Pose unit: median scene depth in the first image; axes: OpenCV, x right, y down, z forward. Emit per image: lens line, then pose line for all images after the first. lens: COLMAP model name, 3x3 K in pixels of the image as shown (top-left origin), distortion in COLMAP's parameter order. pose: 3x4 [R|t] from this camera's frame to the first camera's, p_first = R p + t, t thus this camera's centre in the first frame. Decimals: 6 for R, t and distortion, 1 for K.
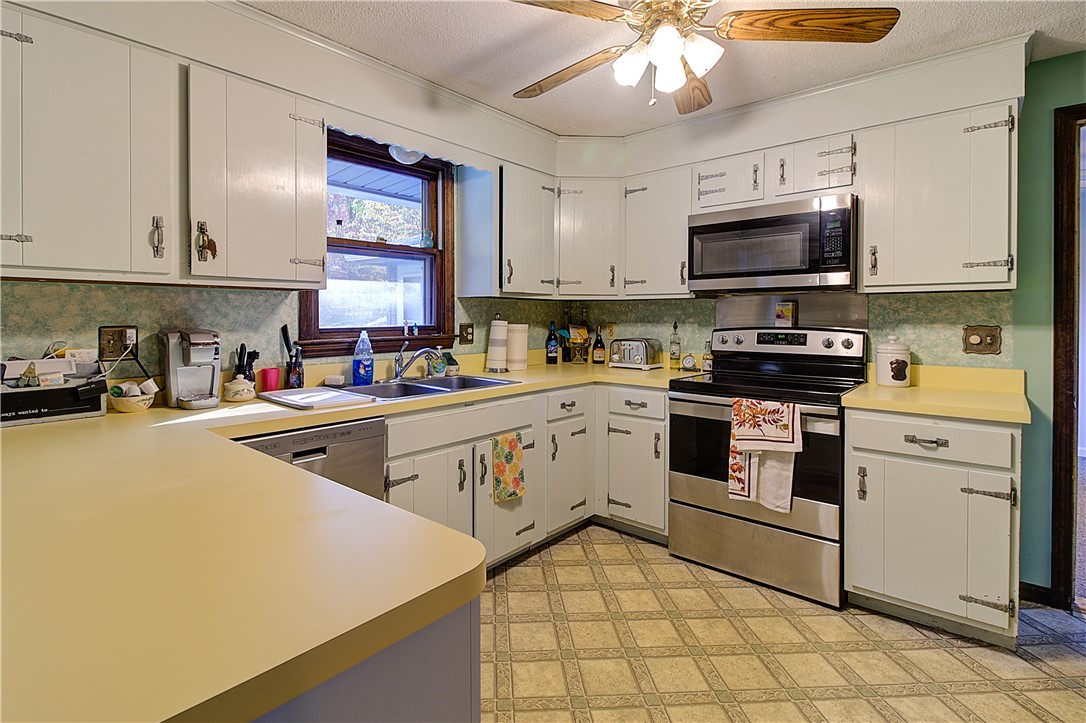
lens RADIAL K [[489.2, 0, 541.7], [0, 489.2, 321.5], [0, 0, 1]] dist [-0.038330, -0.000027]
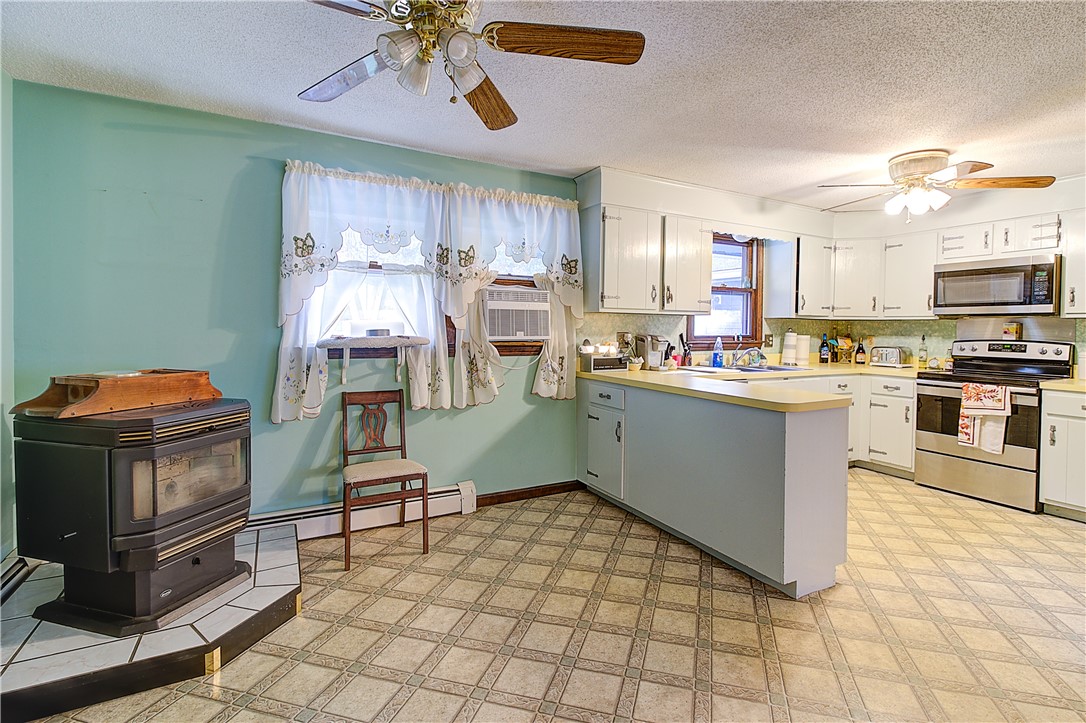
lens RADIAL K [[503.7, 0, 543.3], [0, 503.7, 336.5], [0, 0, 1]] dist [-0.037672, -0.000218]
pose [[0.920621, 0.016854, -0.390095, -0.223611], [-0.014806, 0.999856, 0.008257, 0.010023], [0.390178, -0.001826, 0.920738, -0.904909]]
